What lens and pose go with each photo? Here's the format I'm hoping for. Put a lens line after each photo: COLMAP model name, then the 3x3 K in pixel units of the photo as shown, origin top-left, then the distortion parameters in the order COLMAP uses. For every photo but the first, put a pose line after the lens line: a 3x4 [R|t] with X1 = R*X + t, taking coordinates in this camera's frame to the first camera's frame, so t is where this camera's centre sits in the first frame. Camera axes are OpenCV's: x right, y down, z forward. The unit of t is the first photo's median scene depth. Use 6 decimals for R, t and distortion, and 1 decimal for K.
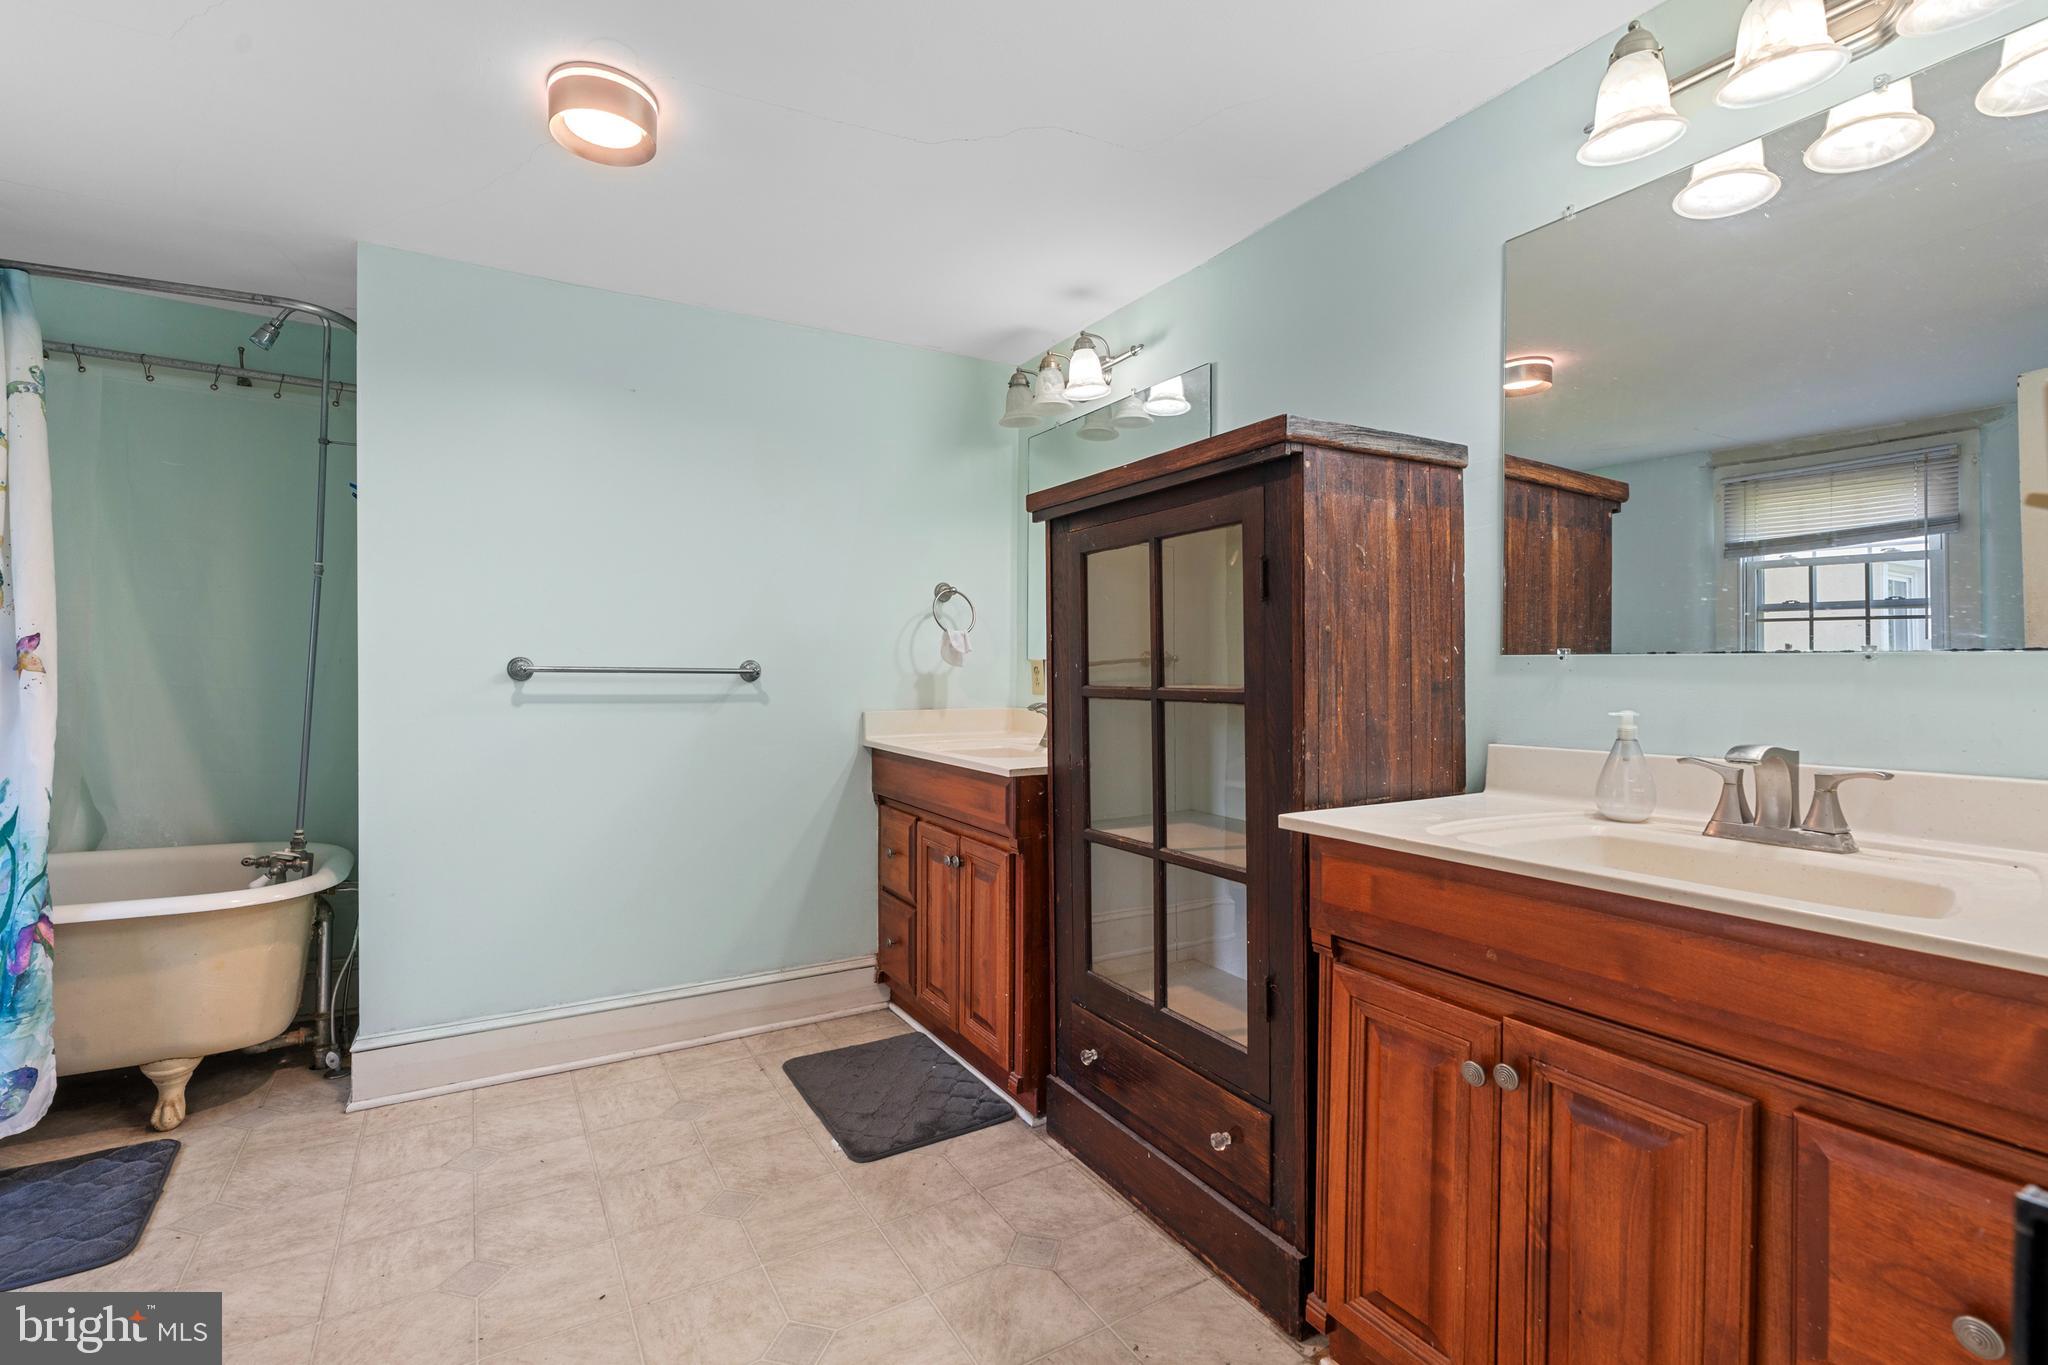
lens RADIAL K [[924.6, 0, 1024.0], [0, 924.6, 682.5], [0, 0, 1]] dist [-0.000479, 0.000590]
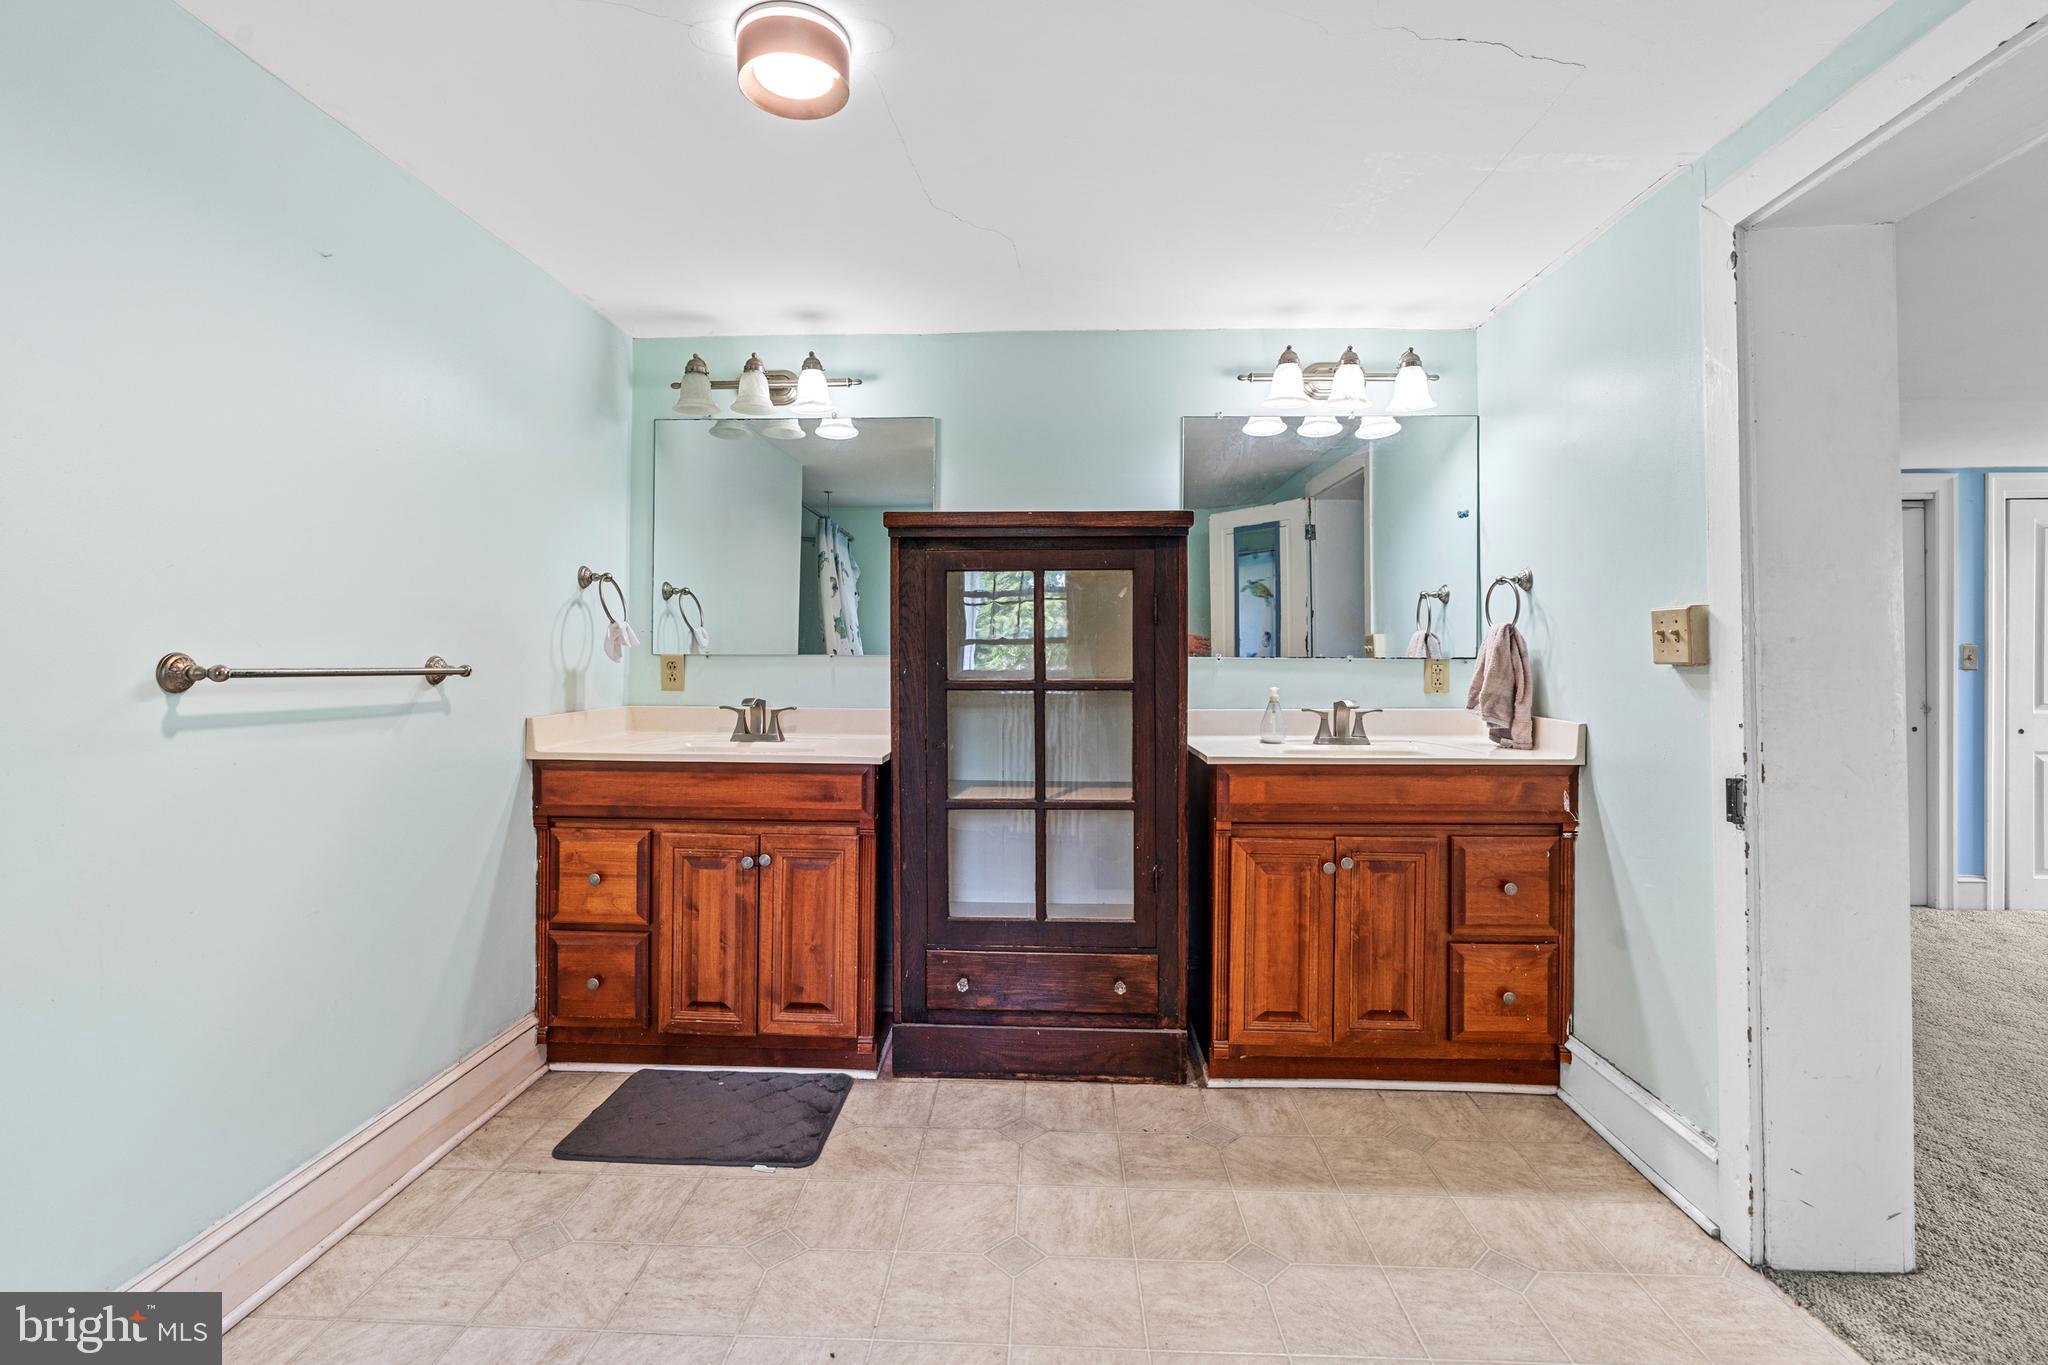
lens RADIAL K [[923.8, 0, 1021.8], [0, 923.8, 658.7], [0, 0, 1]] dist [-0.005070, 0.000540]
pose [[0.539553, -0.001477, 0.841950, -0.881695], [0.010522, 0.999932, -0.004988, -0.017580], [-0.841886, 0.011550, 0.539532, 0.264959]]
